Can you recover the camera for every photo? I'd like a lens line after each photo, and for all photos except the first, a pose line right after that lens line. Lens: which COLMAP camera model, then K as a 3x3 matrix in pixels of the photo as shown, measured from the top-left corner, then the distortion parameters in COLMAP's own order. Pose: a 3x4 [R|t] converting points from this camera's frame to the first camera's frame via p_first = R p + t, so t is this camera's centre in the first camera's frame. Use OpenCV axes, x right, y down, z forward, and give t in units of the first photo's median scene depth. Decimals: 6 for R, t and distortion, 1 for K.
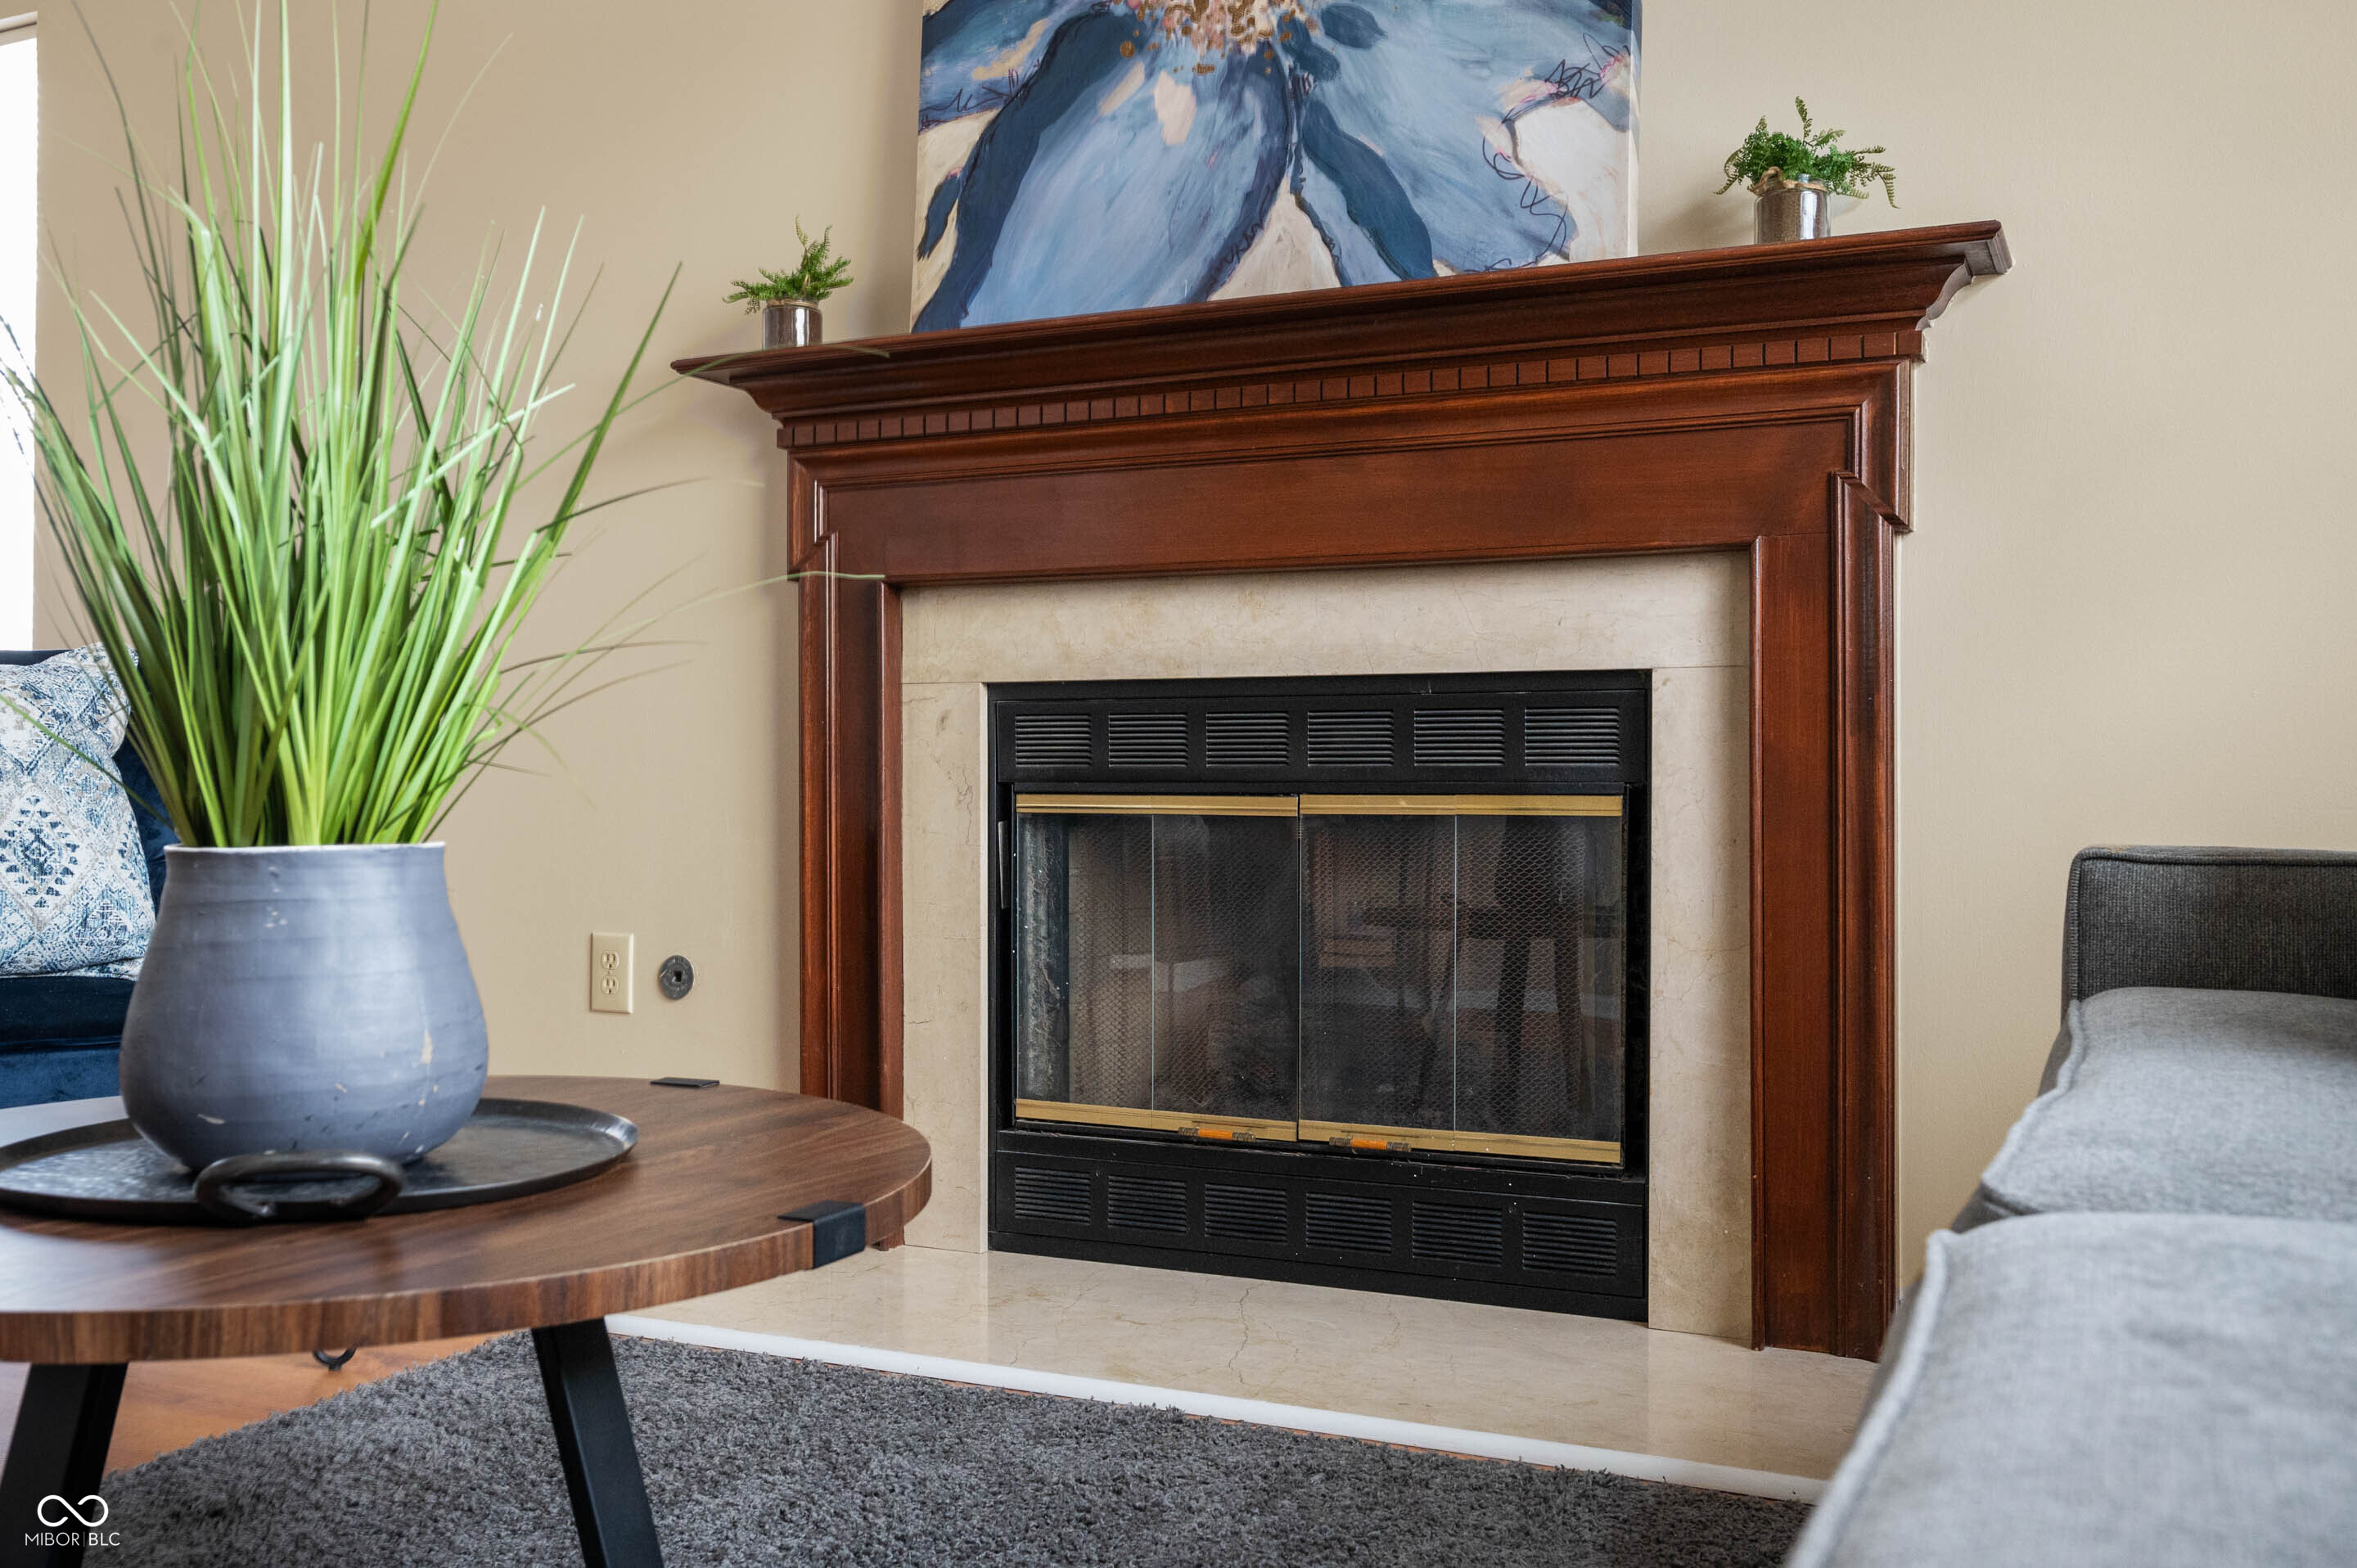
lens RADIAL K [[2105.5, 0, 1178.2], [0, 2105.5, 785.5], [0, 0, 1]] dist [0.002431, -0.005194]
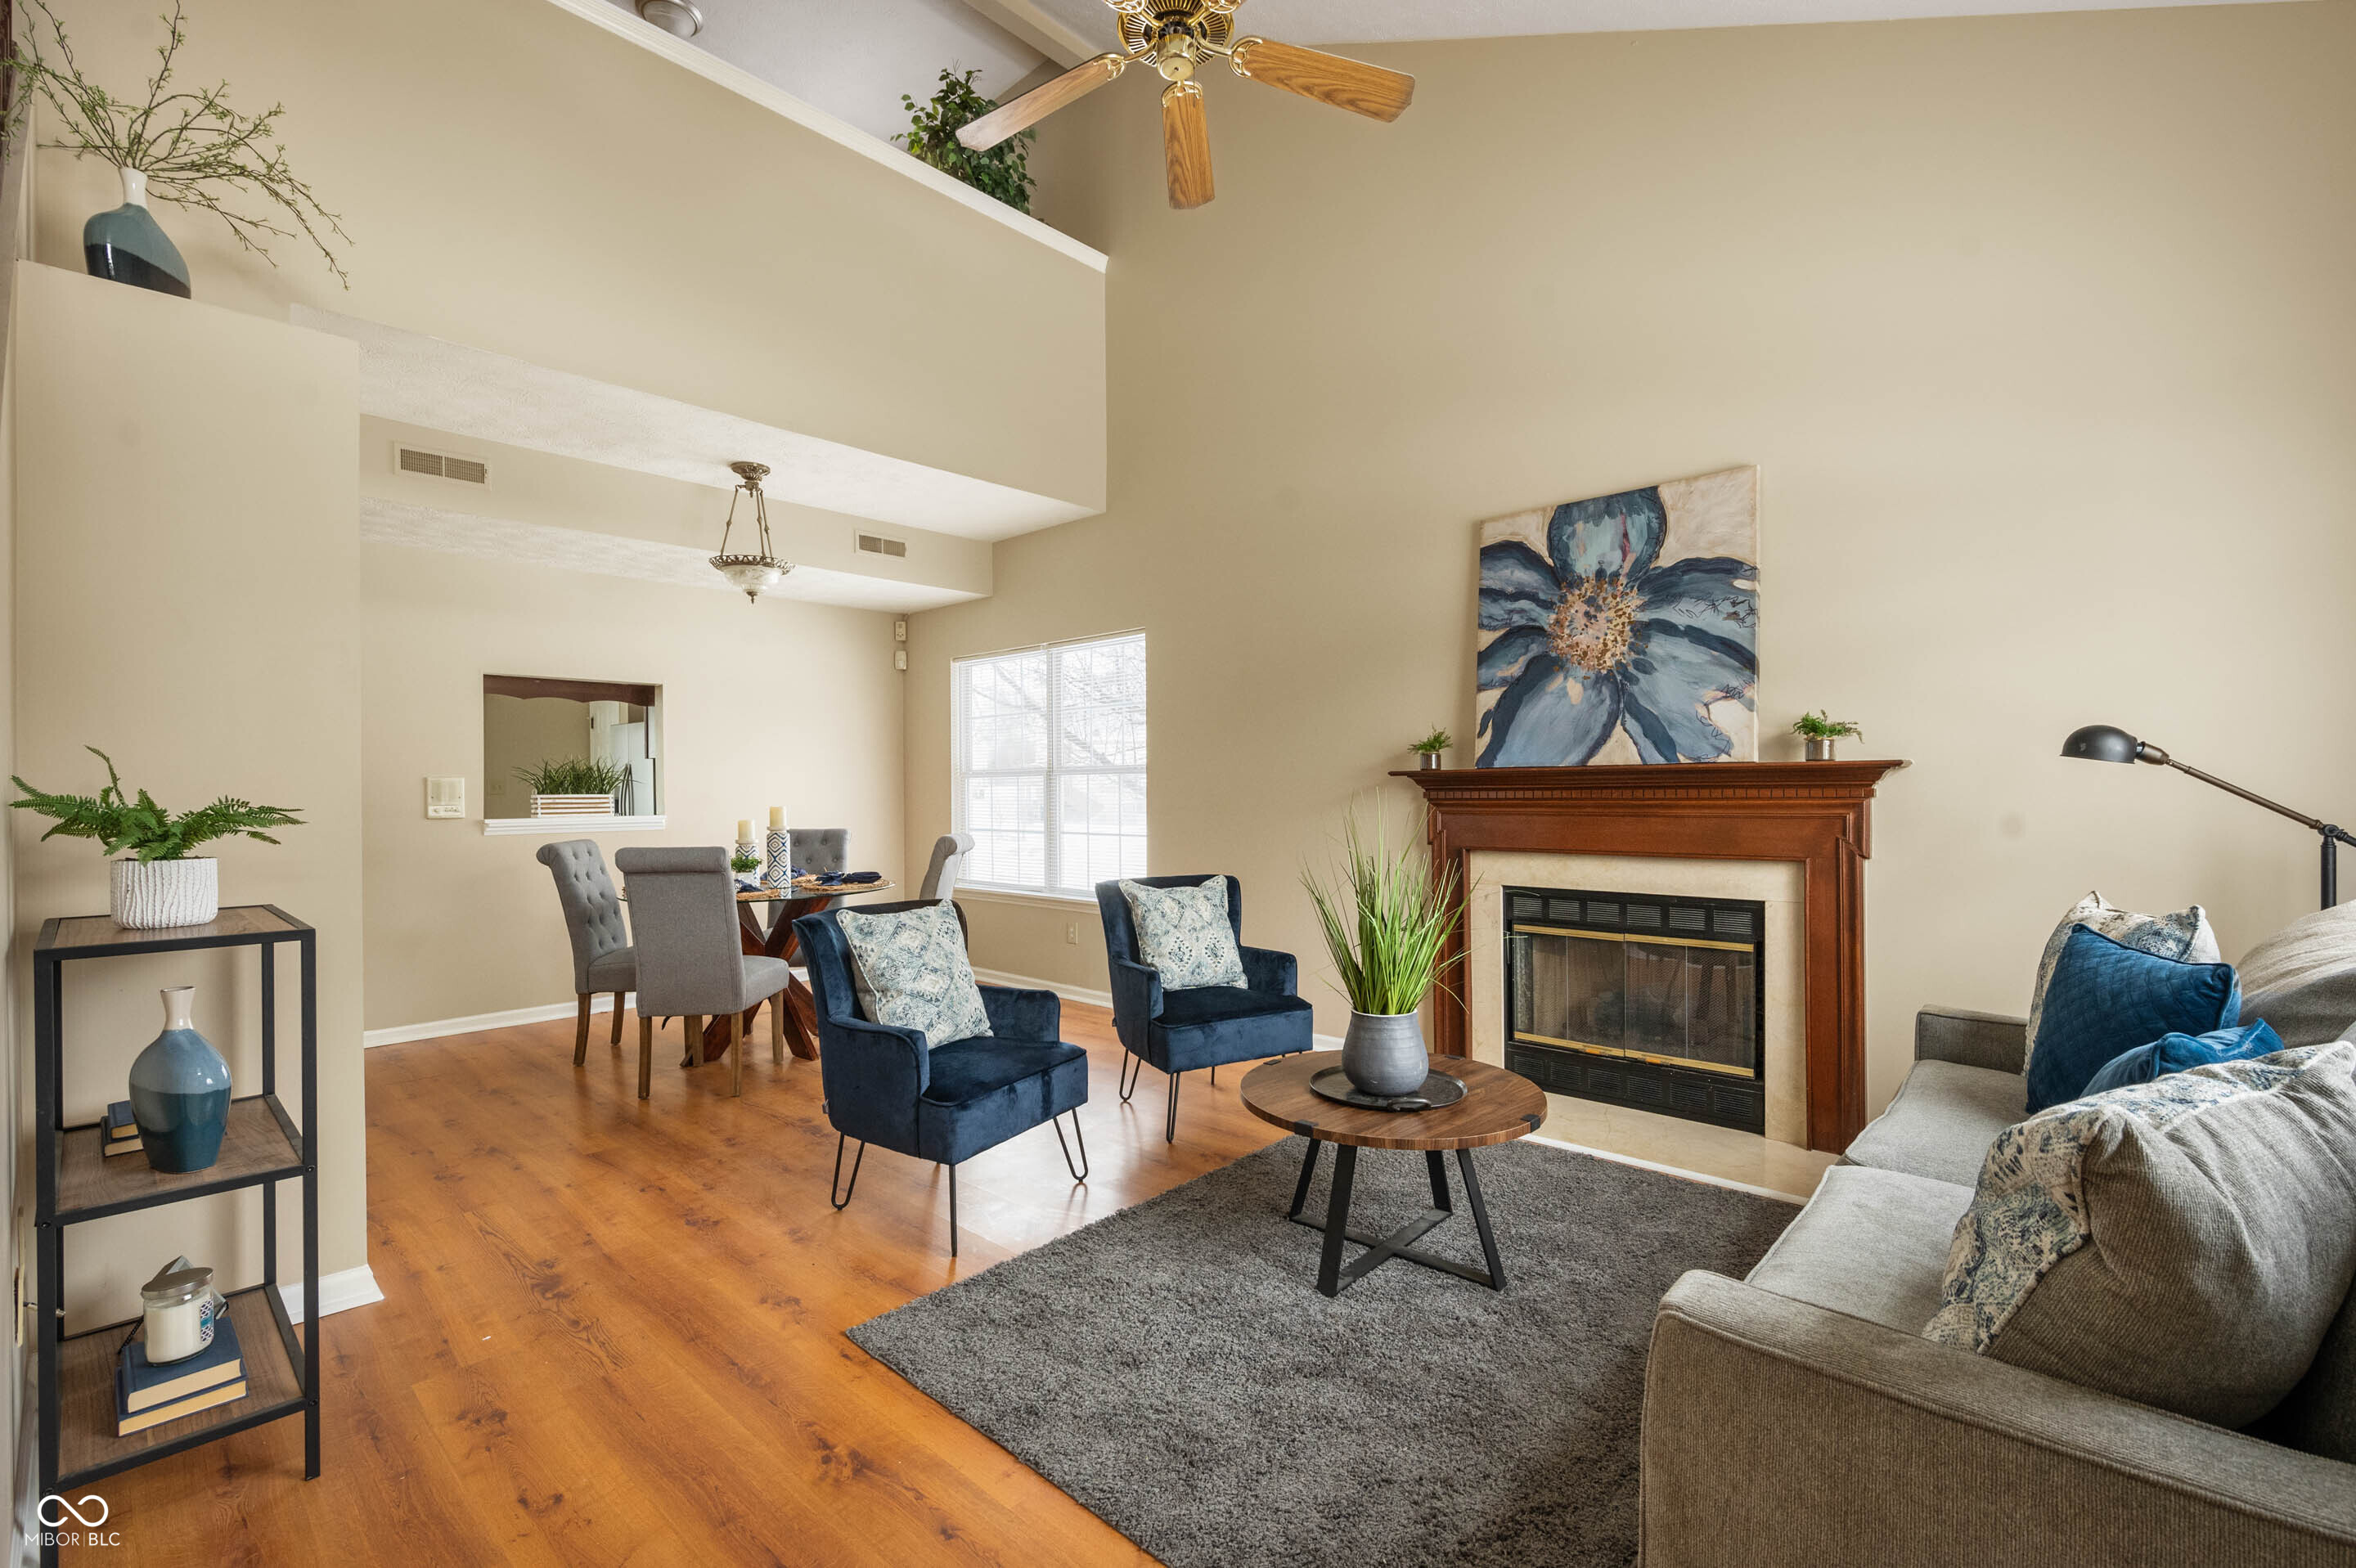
lens RADIAL K [[1044.7, 0, 1169.9], [0, 1044.7, 787.6], [0, 0, 1]] dist [0.000537, 0.000618]
pose [[0.954148, -0.007864, -0.299231, -0.107937], [0.010395, 0.999922, 0.006867, -0.217682], [0.299154, -0.009663, 0.954156, -0.536265]]
